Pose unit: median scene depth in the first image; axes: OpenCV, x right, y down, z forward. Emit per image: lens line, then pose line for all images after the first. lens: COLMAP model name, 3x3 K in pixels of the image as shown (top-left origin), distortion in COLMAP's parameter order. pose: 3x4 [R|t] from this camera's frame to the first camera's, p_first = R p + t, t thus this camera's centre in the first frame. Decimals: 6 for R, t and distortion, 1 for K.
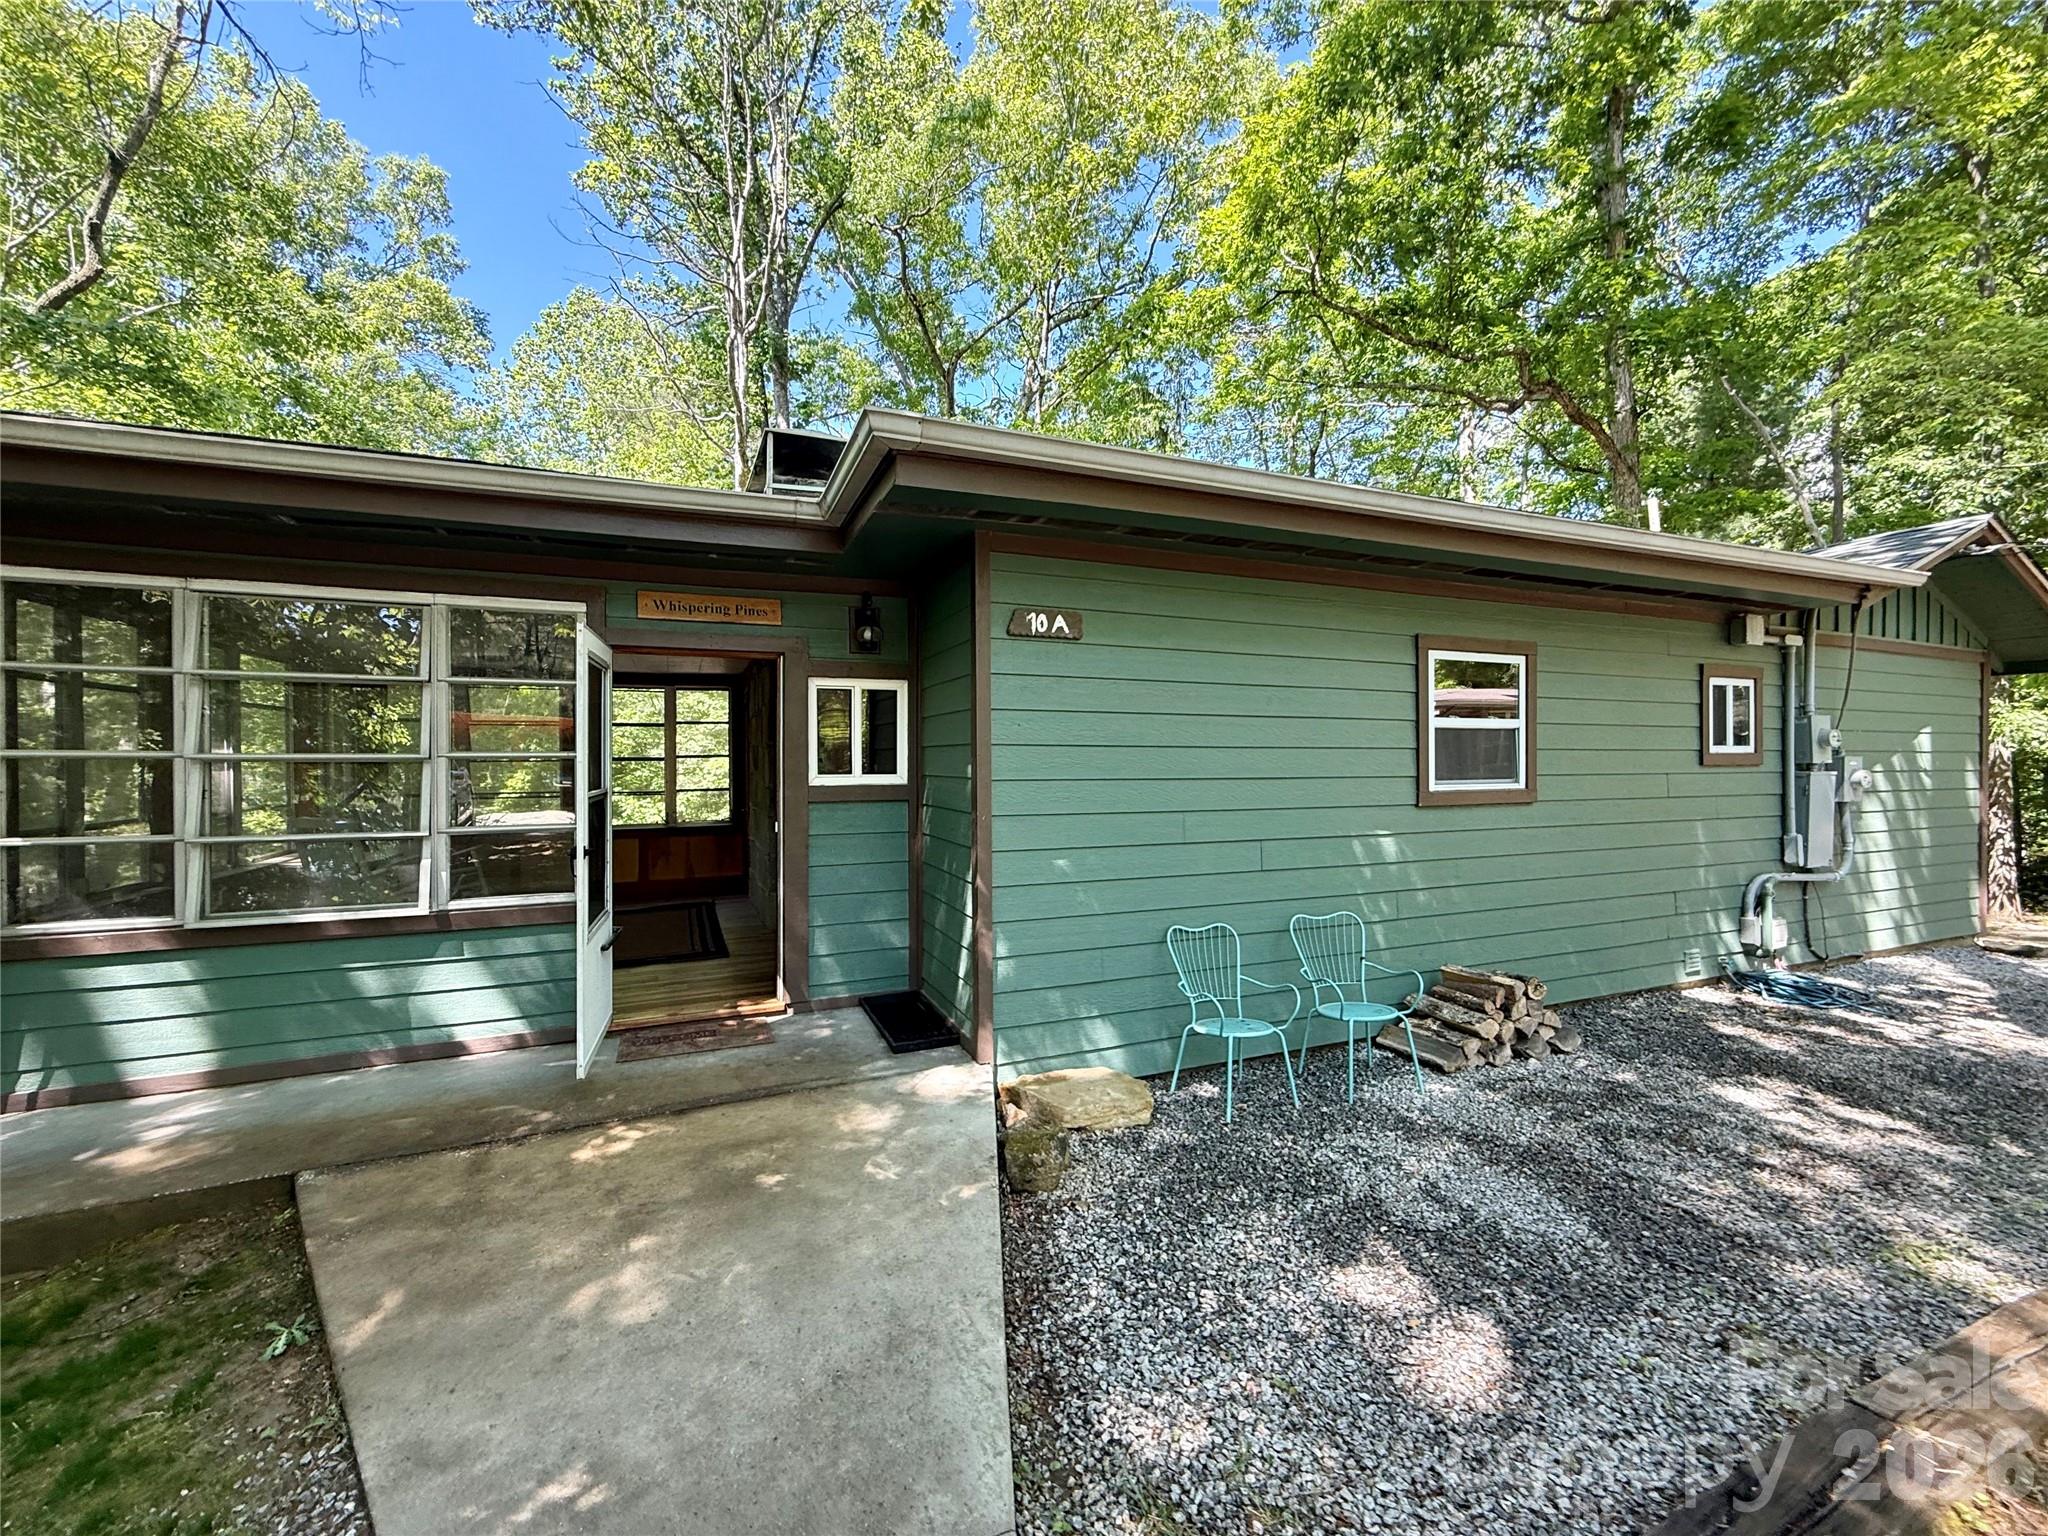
lens RADIAL K [[815.6, 0, 1018.9], [0, 815.6, 766.5], [0, 0, 1]] dist [-0.001410, 0.000000]
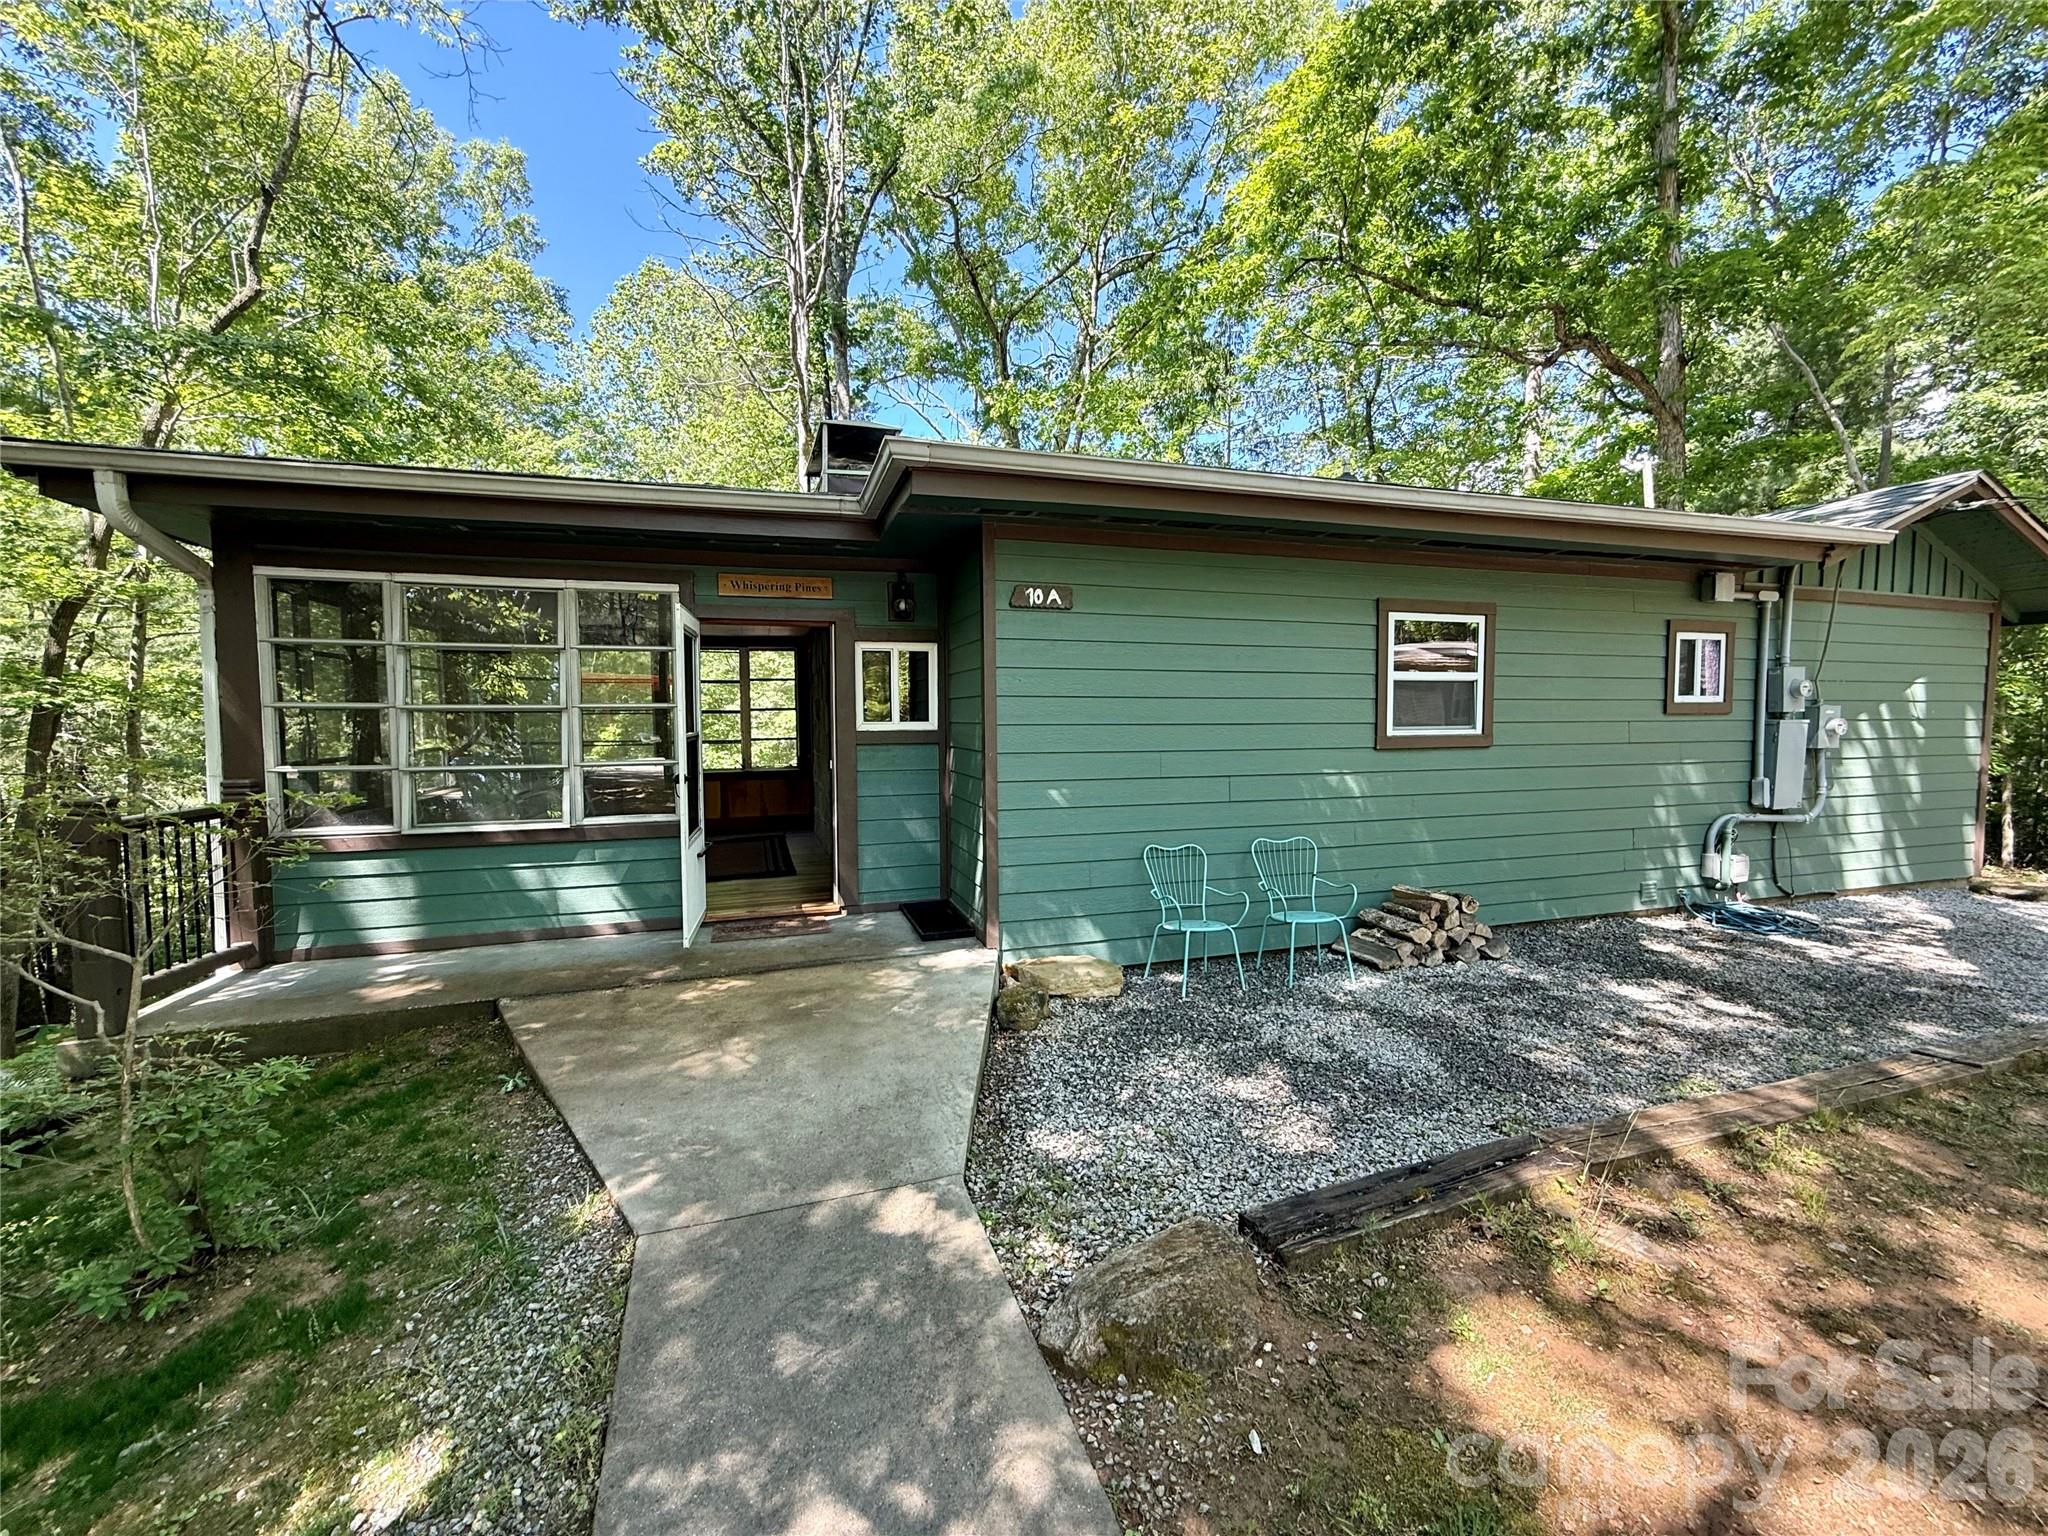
lens RADIAL K [[815.6, 0, 1018.9], [0, 815.6, 766.5], [0, 0, 1]] dist [-0.001410, 0.000000]
pose [[0.996852, 0.002584, -0.079237, 0.064530], [0.001701, 0.998542, 0.053962, 0.008855], [0.079261, -0.053927, 0.995394, -0.157714]]
